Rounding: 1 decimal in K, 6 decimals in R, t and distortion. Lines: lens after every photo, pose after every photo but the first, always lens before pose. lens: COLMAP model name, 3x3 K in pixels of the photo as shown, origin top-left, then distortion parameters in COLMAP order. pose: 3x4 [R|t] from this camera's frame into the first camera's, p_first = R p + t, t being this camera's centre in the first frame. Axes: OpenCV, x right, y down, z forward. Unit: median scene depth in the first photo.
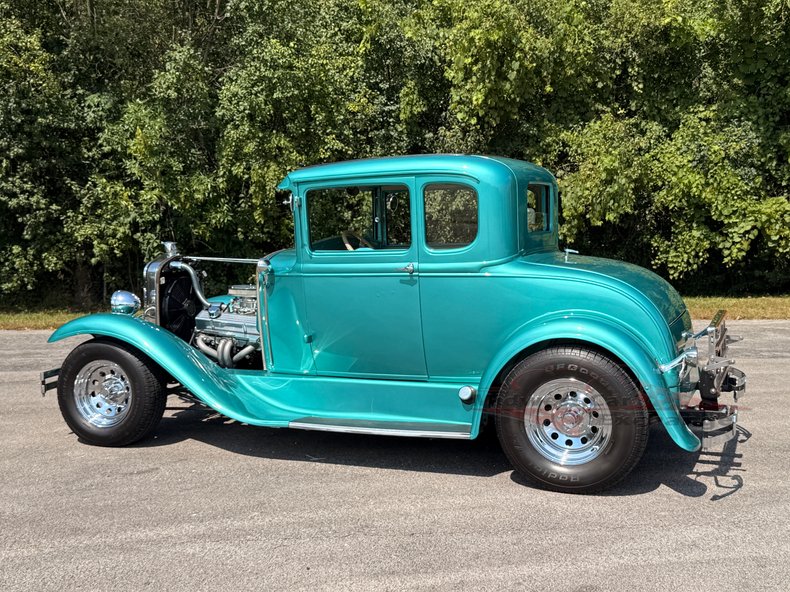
lens RADIAL K [[1016.6, 0, 398.2], [0, 1016.6, 307.6], [0, 0, 1]] dist [0.135931, -0.057570]
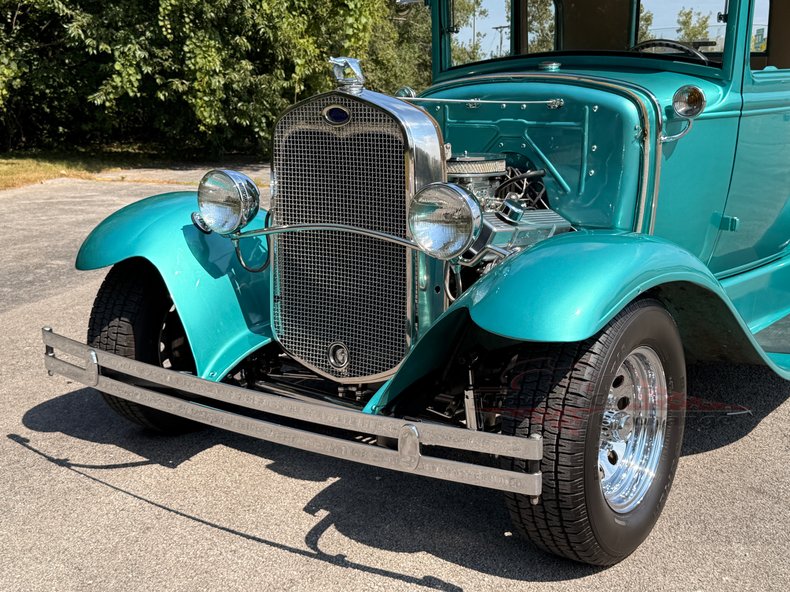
lens RADIAL K [[1008.0, 0, 389.9], [0, 1008.0, 305.6], [0, 0, 1]] dist [0.198945, -0.445833]
pose [[0.281609, -0.196096, 0.939278, -0.723123], [0.084373, 0.980163, 0.179335, -0.047031], [-0.955813, 0.028747, 0.292568, 1.028454]]
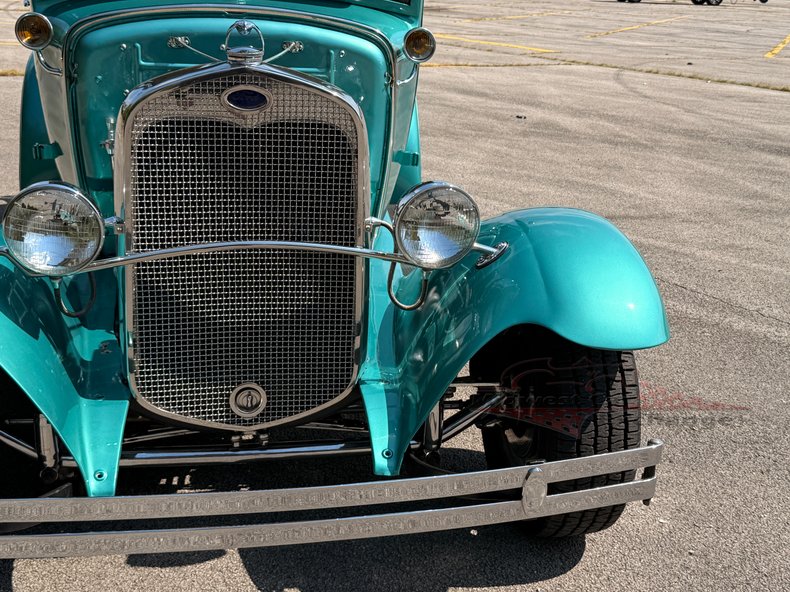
lens RADIAL K [[1016.6, 0, 398.2], [0, 1016.6, 307.6], [0, 0, 1]] dist [0.135931, -0.057570]
pose [[-0.514020, -0.301010, 0.803229, -0.607464], [0.038834, 0.927280, 0.372350, -0.115005], [-0.856899, 0.222588, -0.464951, 1.324323]]
